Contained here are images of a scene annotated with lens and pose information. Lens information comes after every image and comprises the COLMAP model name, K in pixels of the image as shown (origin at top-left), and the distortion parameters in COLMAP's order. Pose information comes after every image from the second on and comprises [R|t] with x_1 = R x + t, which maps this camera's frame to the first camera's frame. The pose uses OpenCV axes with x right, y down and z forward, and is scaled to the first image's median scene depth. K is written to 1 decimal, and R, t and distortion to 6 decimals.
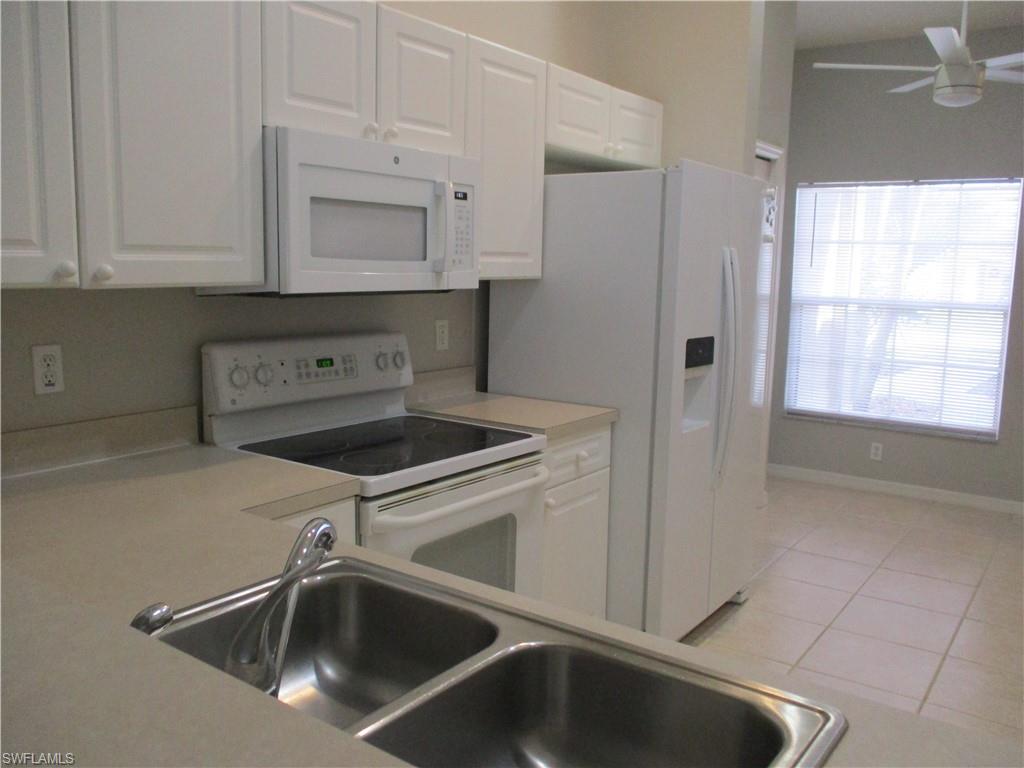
lens RADIAL K [[834.4, 0, 512.0], [0, 834.4, 384.0], [0, 0, 1]] dist [-0.052521, 0.013383]
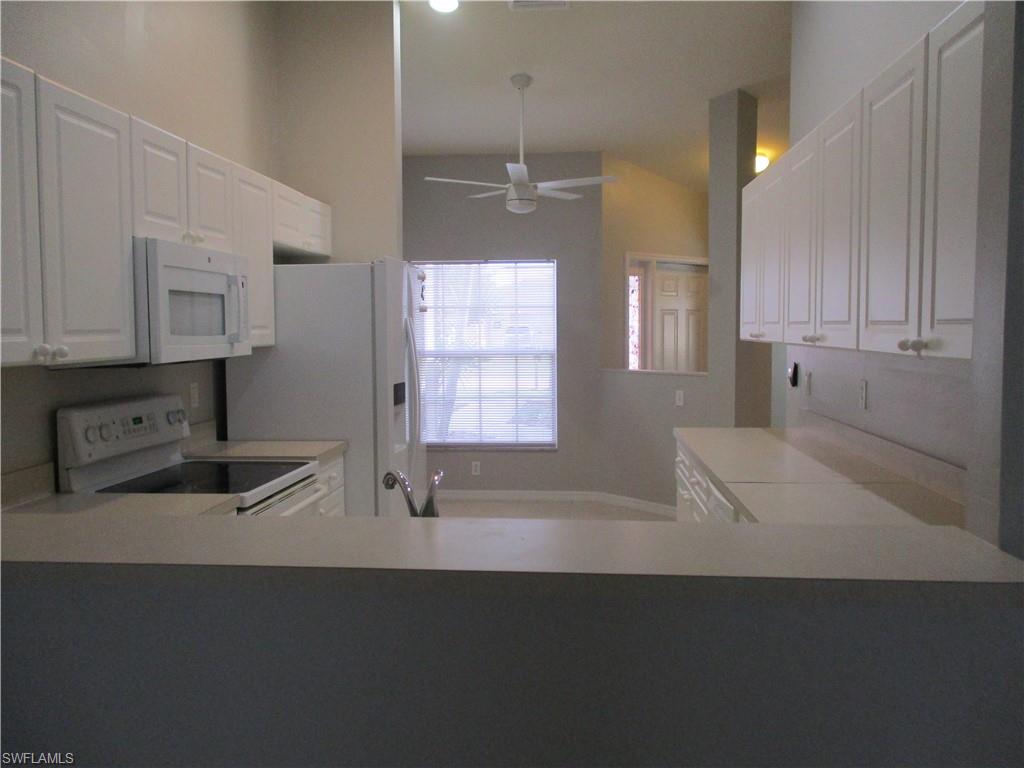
lens RADIAL K [[834.4, 0, 512.0], [0, 834.4, 384.0], [0, 0, 1]] dist [-0.052521, 0.013383]
pose [[0.851322, -0.062529, 0.520903, -0.382603], [0.099633, 0.994073, -0.043503, 0.028053], [-0.515096, 0.088934, 0.852506, -0.313089]]
